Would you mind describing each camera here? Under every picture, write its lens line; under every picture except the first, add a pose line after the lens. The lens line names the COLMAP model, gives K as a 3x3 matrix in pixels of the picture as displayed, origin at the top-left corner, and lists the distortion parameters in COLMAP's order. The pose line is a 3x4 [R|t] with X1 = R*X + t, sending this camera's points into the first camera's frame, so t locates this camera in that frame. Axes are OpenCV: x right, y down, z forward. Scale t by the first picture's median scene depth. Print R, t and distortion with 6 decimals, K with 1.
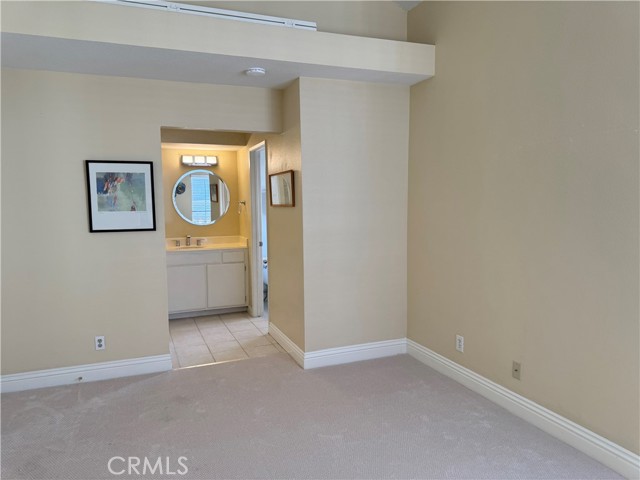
lens RADIAL K [[446.8, 0, 320.0], [0, 446.8, 240.0], [0, 0, 1]] dist [0.081813, -0.100995]
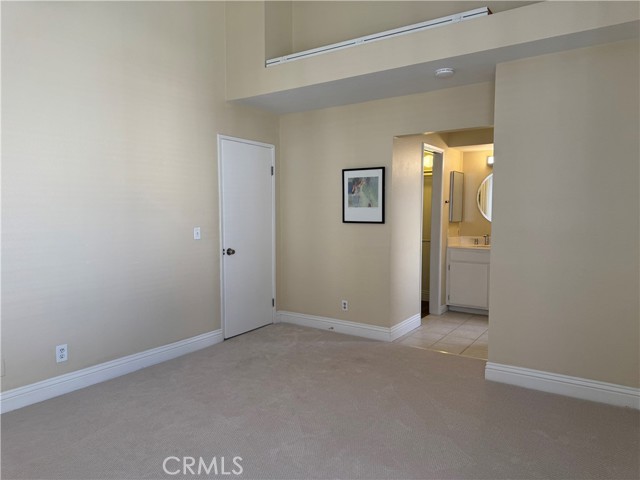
lens RADIAL K [[446.8, 0, 320.0], [0, 446.8, 240.0], [0, 0, 1]] dist [0.081813, -0.100995]
pose [[0.558438, 0.067660, -0.826782, 0.557454], [-0.076984, 0.996594, 0.029558, 0.000809], [0.825966, 0.047143, 0.561745, 0.191897]]
